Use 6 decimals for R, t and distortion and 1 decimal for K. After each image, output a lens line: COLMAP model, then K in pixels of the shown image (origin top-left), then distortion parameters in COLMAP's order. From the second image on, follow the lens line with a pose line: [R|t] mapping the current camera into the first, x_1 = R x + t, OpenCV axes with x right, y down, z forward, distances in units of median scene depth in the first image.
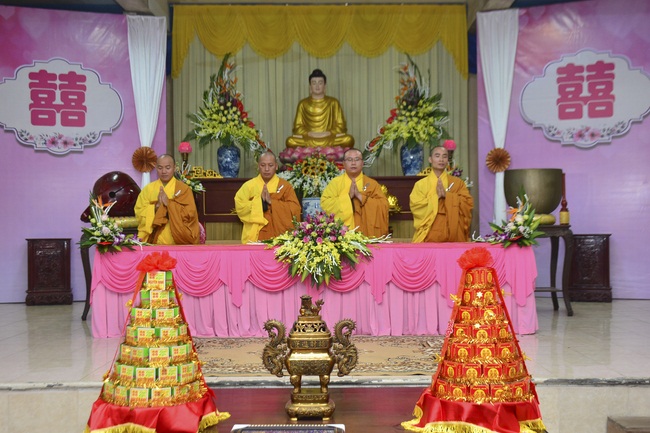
lens RADIAL K [[792.9, 0, 325.3], [0, 792.9, 230.6], [0, 0, 1]] dist [-0.004928, 0.189800]
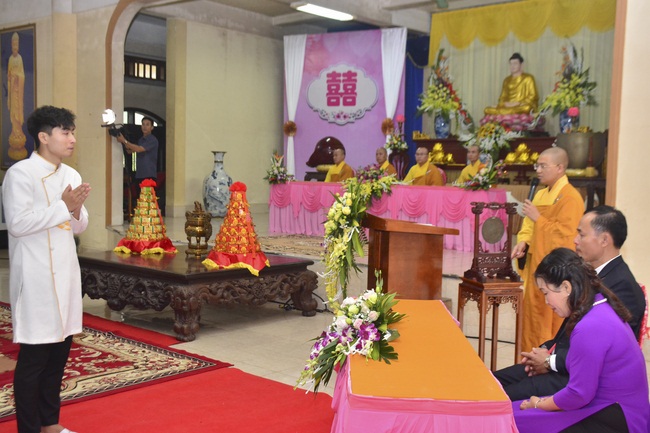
lens RADIAL K [[735.7, 0, 325.0], [0, 735.7, 216.5], [0, 0, 1]] dist [-0.001646, 0.033499]
pose [[0.741635, 0.067390, -0.667410, 0.625333], [-0.031487, 0.997342, 0.065715, -0.008110], [0.670064, -0.027722, 0.741786, -0.109142]]
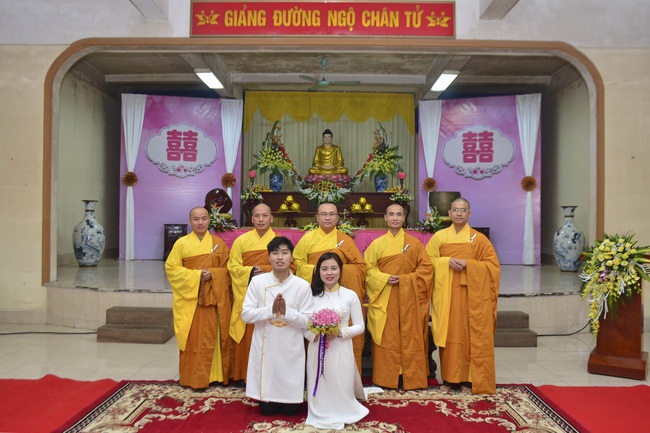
lens RADIAL K [[572.6, 0, 325.0], [0, 572.6, 216.5], [0, 0, 1]] dist [-0.106413, 0.004105]
pose [[0.999790, 0.019521, -0.006241, -0.004542], [-0.019579, 0.999765, -0.009269, -0.001570], [0.006059, 0.009389, 0.999938, -0.267923]]
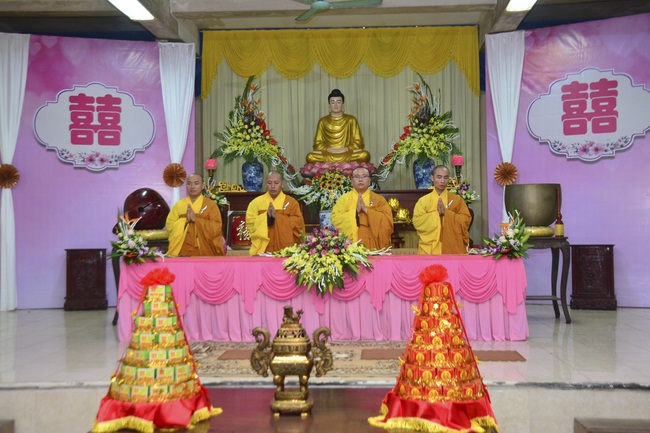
lens RADIAL K [[779.6, 0, 325.0], [0, 779.6, 216.5], [0, 0, 1]] dist [0.046129, 0.221841]
pose [[0.998481, -0.002560, -0.055040, 0.035555], [0.001269, 0.999723, -0.023484, -0.008185], [0.055085, 0.023379, 0.998208, -0.049921]]
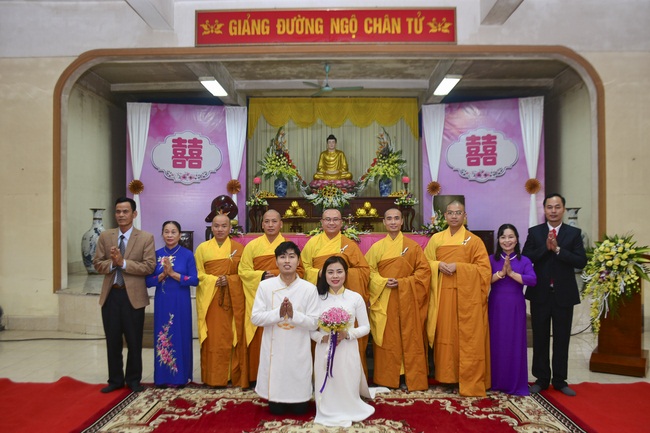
lens RADIAL K [[578.1, 0, 325.0], [0, 578.1, 216.5], [0, 0, 1]] dist [-0.115148, 0.003593]
pose [[0.999870, 0.006228, -0.014875, -0.004819], [-0.006495, 0.999817, -0.018007, -0.001384], [0.014760, 0.018101, 0.999727, -0.285109]]
